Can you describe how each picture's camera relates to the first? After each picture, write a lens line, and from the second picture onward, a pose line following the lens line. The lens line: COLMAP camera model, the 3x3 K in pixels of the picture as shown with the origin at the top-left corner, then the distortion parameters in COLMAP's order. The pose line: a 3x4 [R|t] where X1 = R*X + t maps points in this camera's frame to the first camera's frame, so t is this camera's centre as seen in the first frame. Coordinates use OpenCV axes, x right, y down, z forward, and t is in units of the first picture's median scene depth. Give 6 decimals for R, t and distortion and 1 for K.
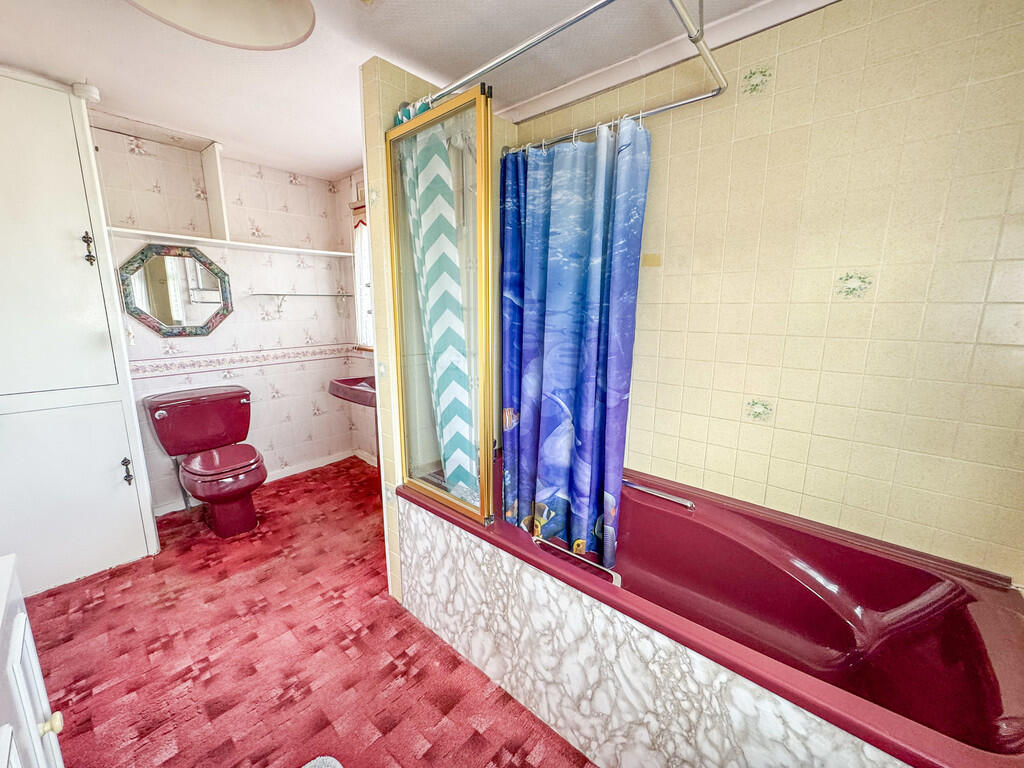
lens RADIAL K [[409.1, 0, 512.0], [0, 409.1, 384.0], [0, 0, 1]] dist [-0.001322, -0.000110]
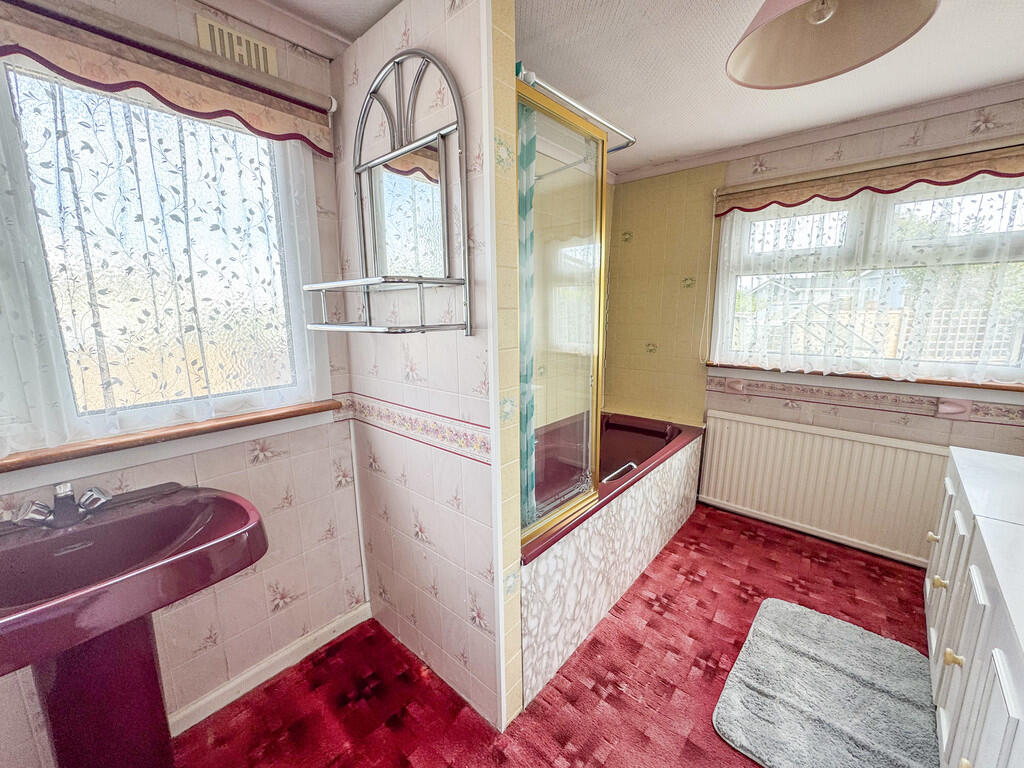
lens RADIAL K [[409.1, 0, 512.0], [0, 409.1, 384.0], [0, 0, 1]] dist [-0.001322, -0.000110]
pose [[0.004723, -0.194331, 0.980925, -1.075491], [0.199454, 0.961408, 0.189504, -0.230766], [-0.979896, 0.194755, 0.043301, 1.036875]]
